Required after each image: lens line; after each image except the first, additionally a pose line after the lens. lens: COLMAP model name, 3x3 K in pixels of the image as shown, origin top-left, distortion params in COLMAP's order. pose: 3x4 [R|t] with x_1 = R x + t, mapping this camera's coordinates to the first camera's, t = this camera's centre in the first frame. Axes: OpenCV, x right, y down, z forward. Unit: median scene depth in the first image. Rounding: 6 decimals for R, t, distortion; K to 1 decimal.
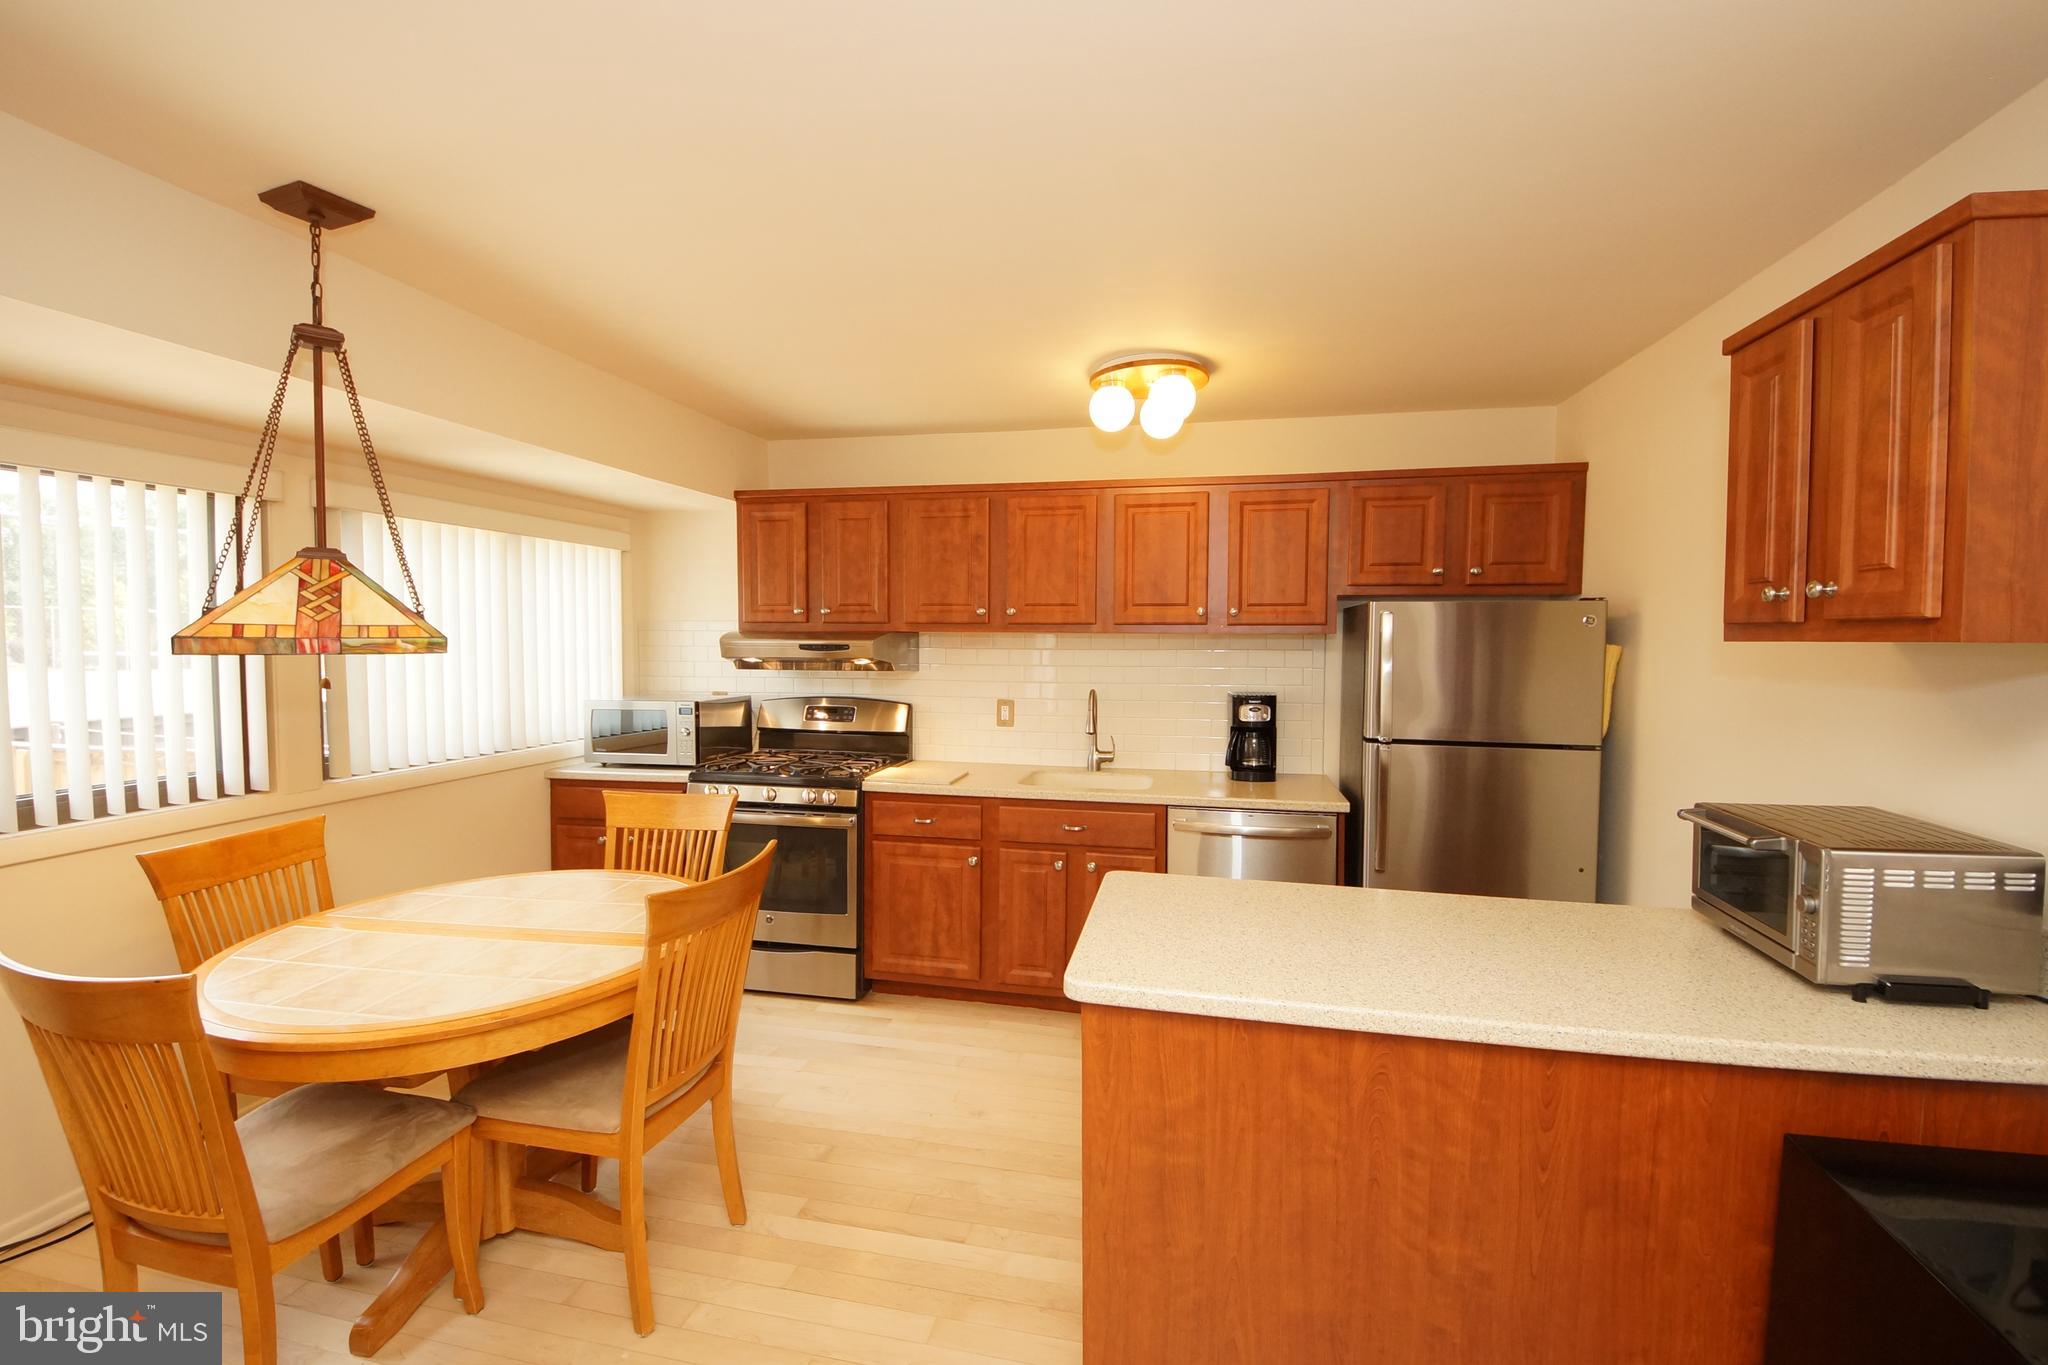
lens RADIAL K [[824.2, 0, 1028.2], [0, 824.2, 673.4], [0, 0, 1]] dist [-0.009878, -0.004518]
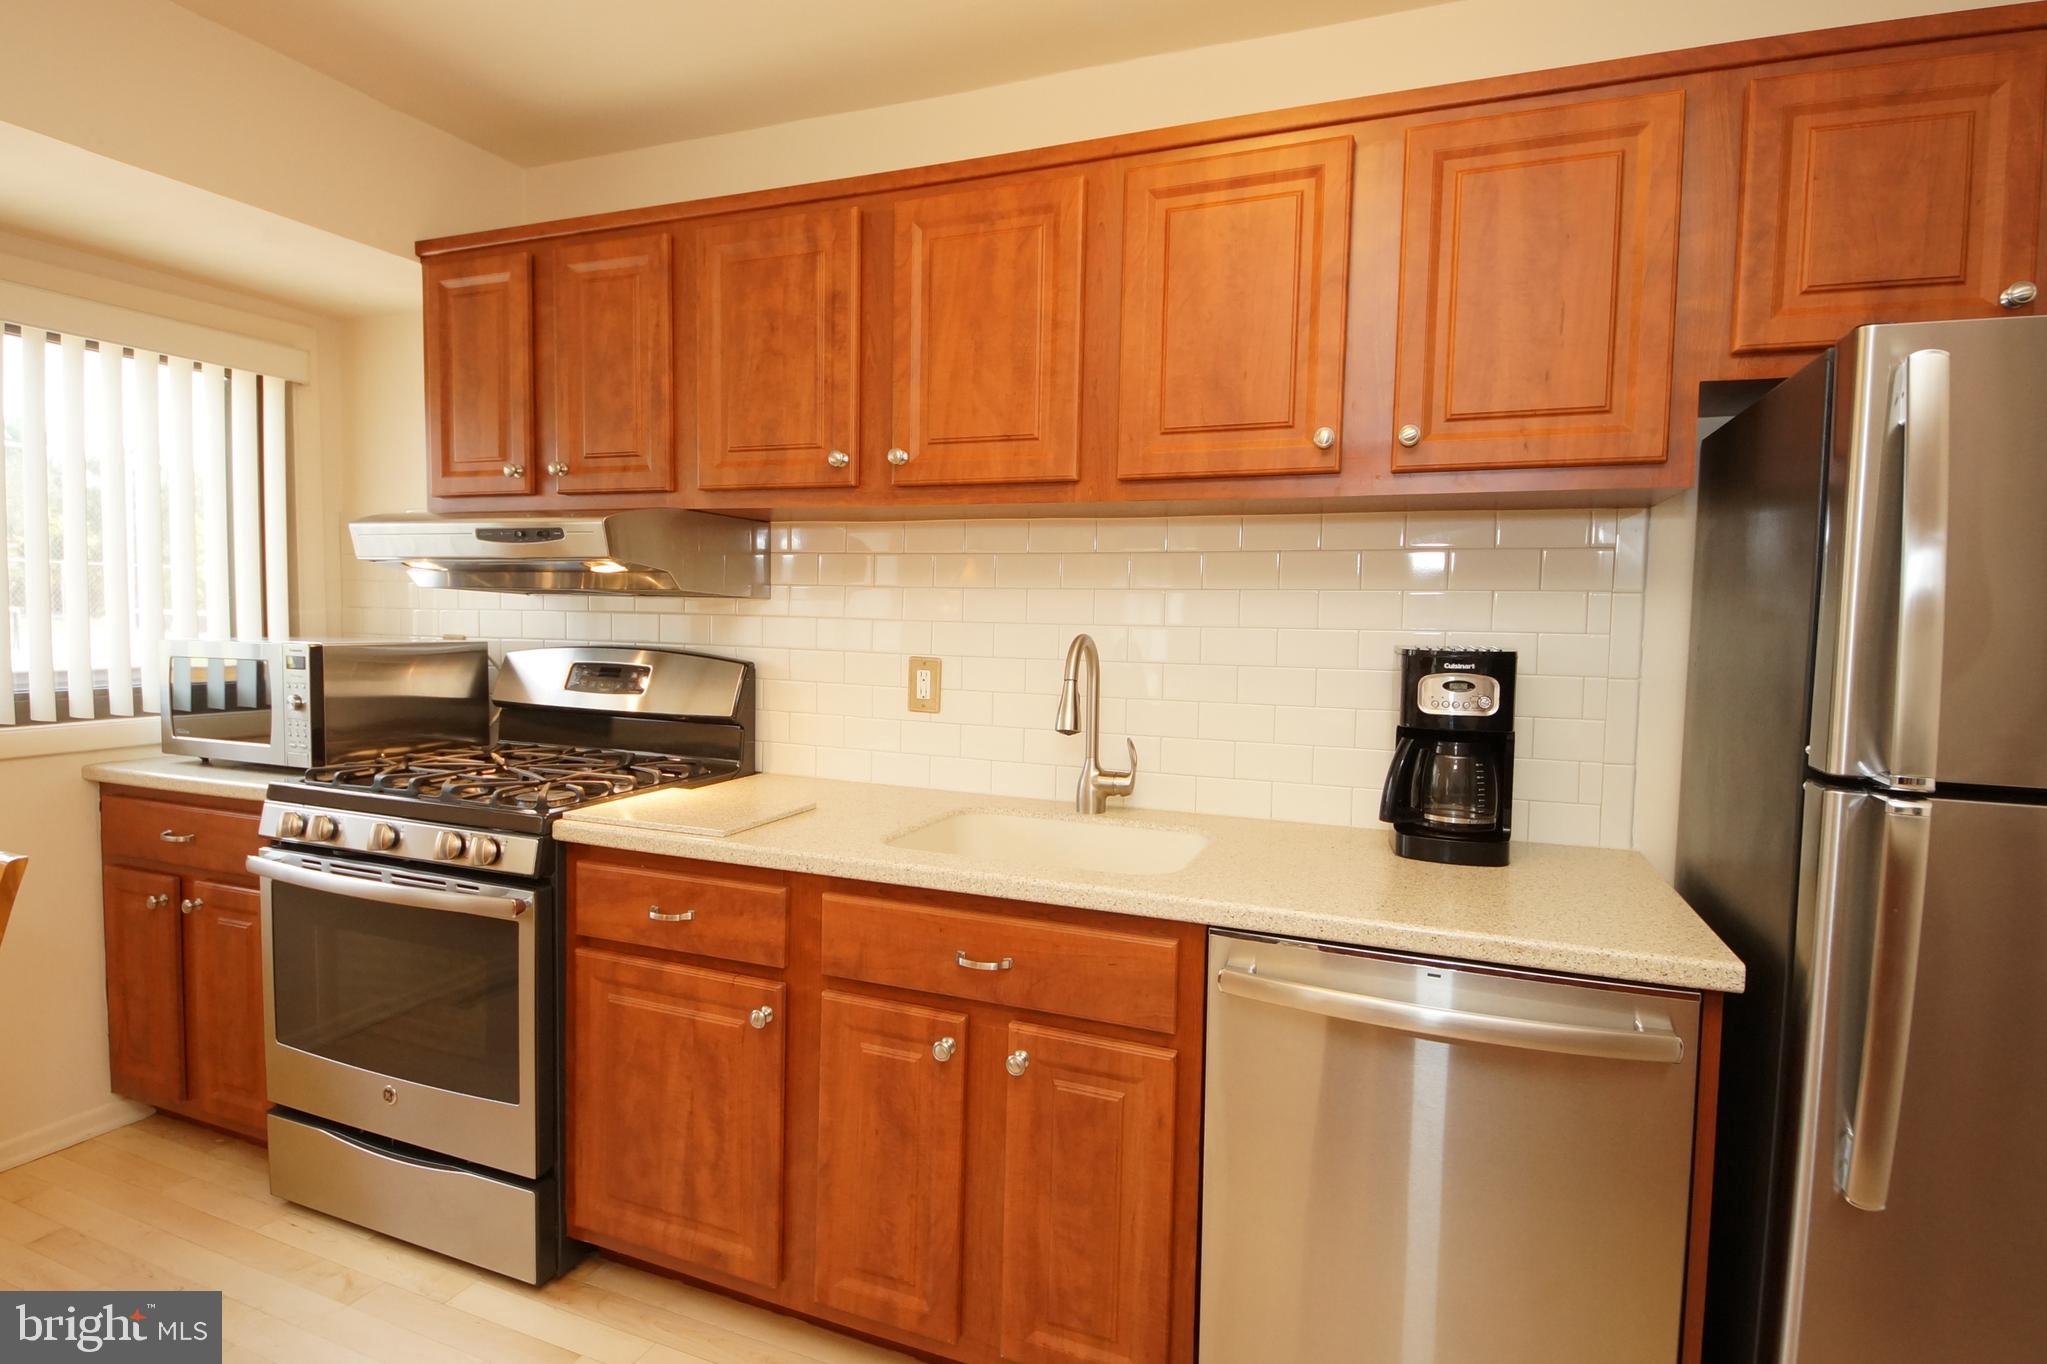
lens RADIAL K [[1014.2, 0, 1021.3], [0, 1014.2, 671.2], [0, 0, 1]] dist [-0.004355, -0.007856]
pose [[0.988979, 0.024117, -0.146079, 0.133893], [-0.021761, 0.999606, 0.017705, 0.032262], [0.146449, -0.014331, 0.989114, 0.472379]]
